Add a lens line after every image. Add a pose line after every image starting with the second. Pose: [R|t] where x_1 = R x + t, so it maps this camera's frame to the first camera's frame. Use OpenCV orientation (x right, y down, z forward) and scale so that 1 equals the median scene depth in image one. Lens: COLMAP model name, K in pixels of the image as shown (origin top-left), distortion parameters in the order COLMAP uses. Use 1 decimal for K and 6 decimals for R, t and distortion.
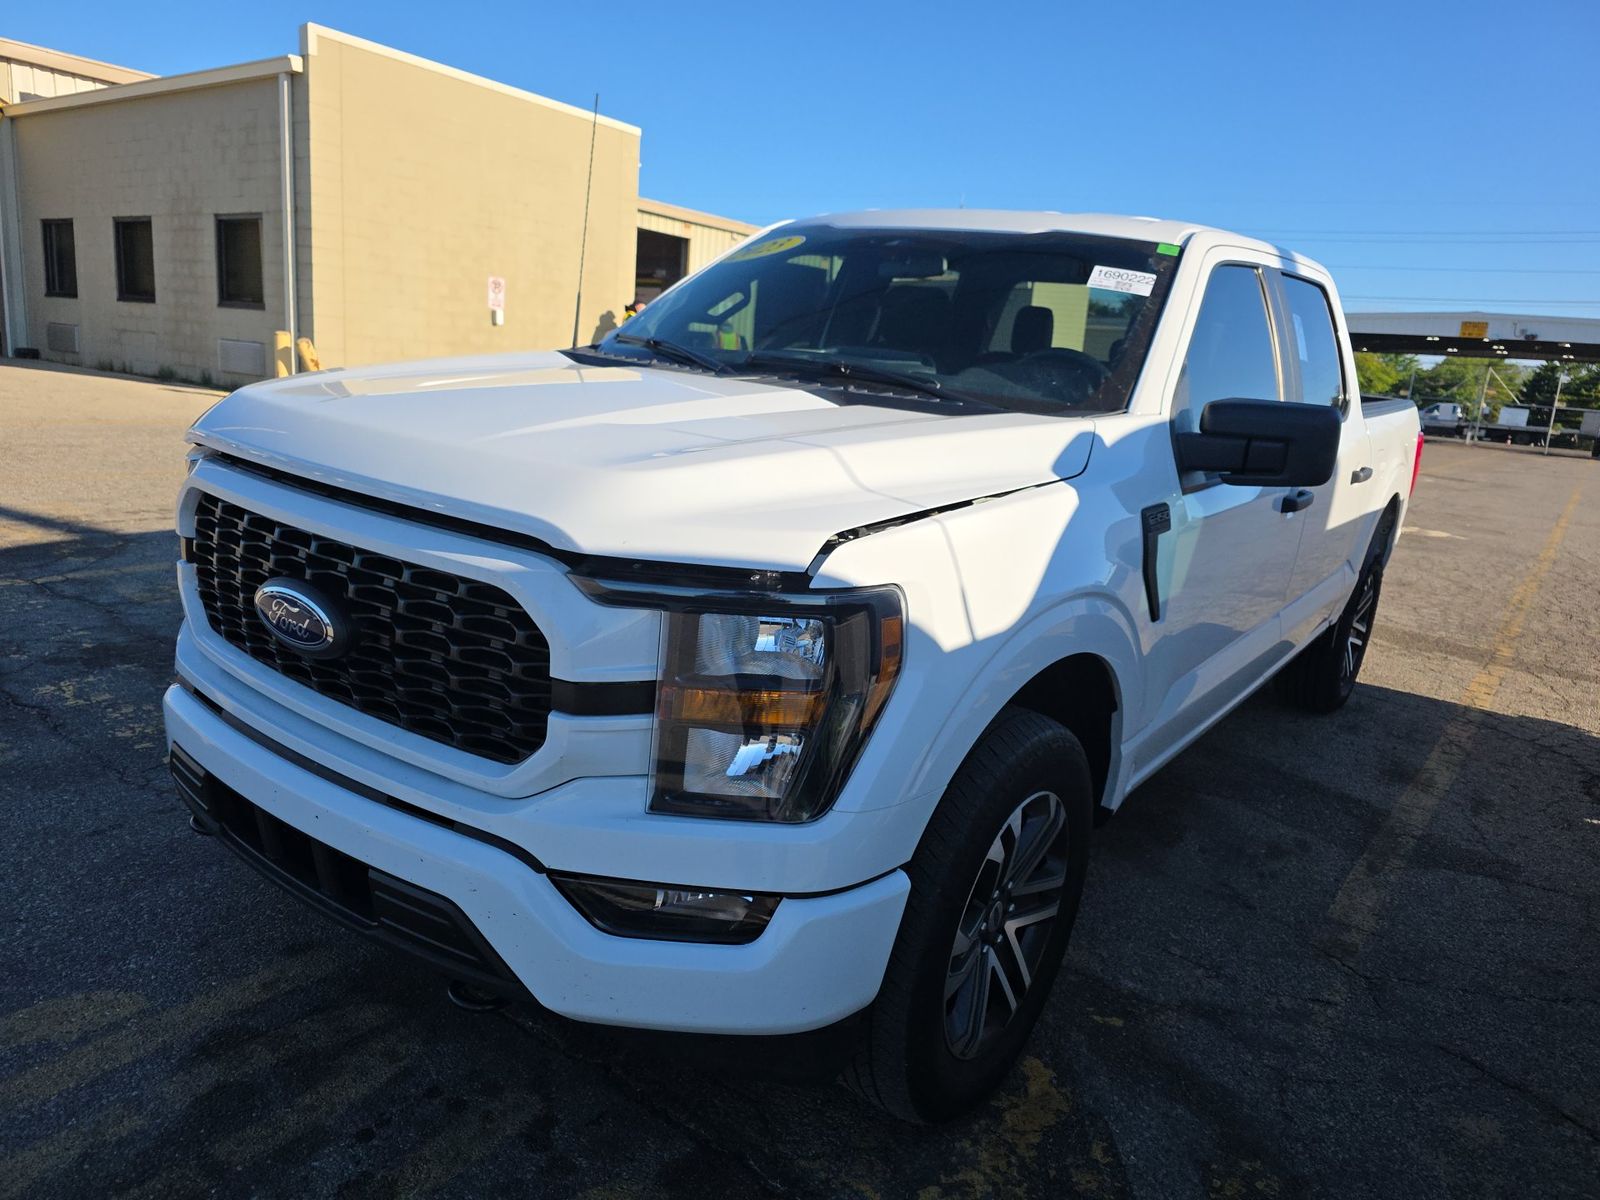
lens RADIAL K [[1071.6, 0, 800.0], [0, 1071.6, 600.0], [0, 0, 1]] dist [0.075403, -0.074270]
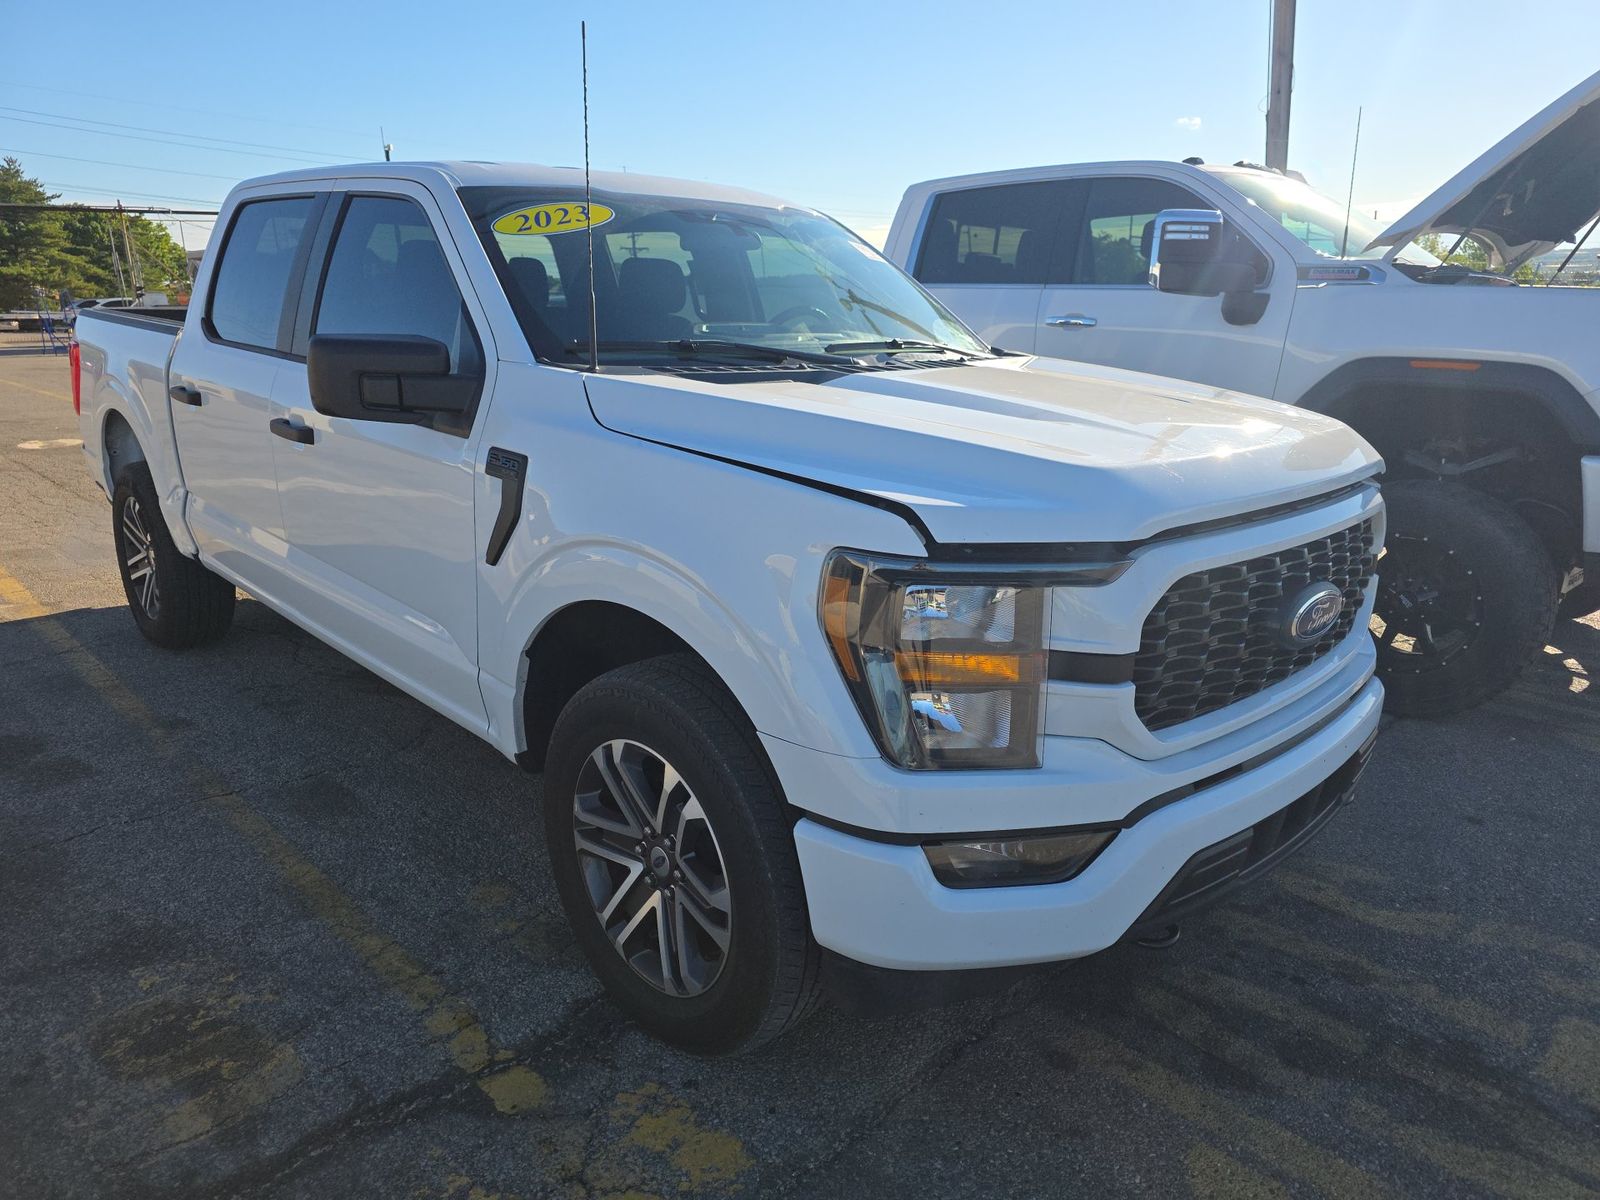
lens RADIAL K [[1071.6, 0, 800.0], [0, 1071.6, 600.0], [0, 0, 1]] dist [0.075403, -0.074270]
pose [[0.156699, -0.350755, 0.923264, -1.559872], [0.239162, 0.920466, 0.309101, -0.472589], [-0.958252, 0.172374, 0.228124, 1.218299]]
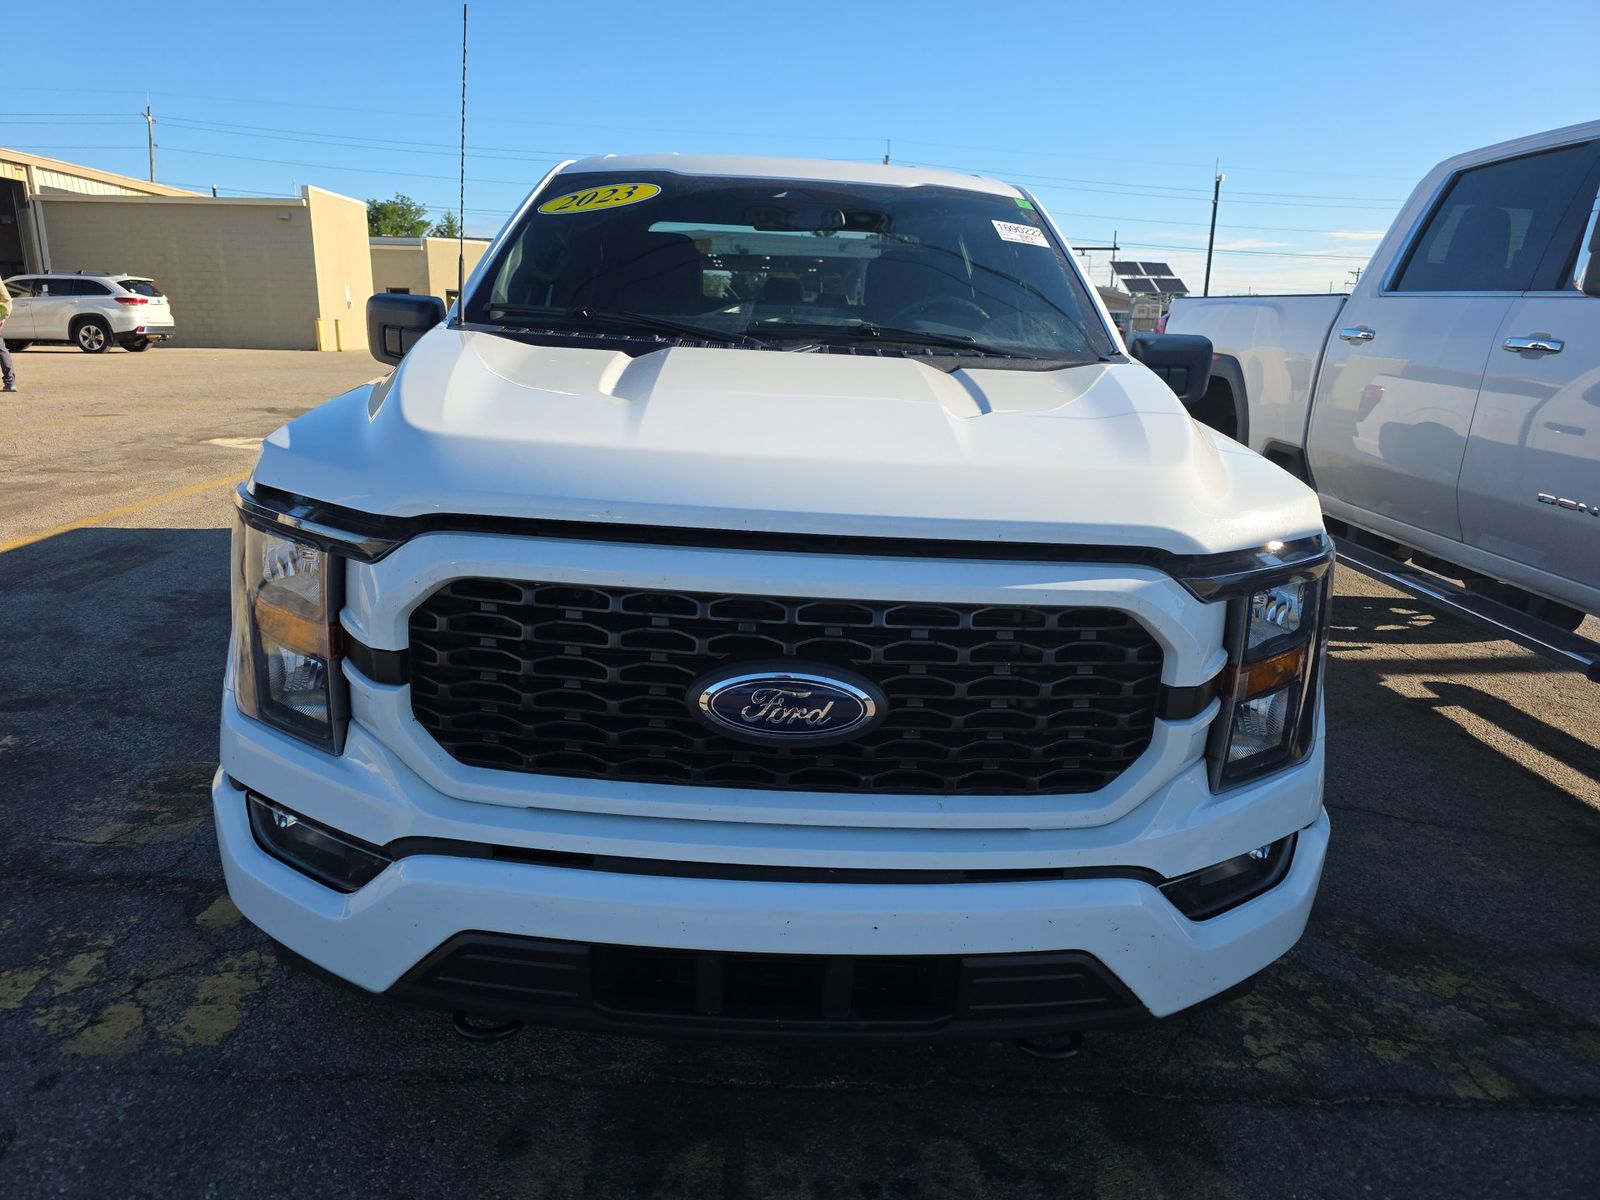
lens RADIAL K [[1071.6, 0, 800.0], [0, 1071.6, 600.0], [0, 0, 1]] dist [0.075403, -0.074270]
pose [[0.799533, -0.208578, 0.563243, -0.854981], [0.169297, 0.978004, 0.121850, -0.148995], [-0.576269, -0.002068, 0.817257, 0.336003]]
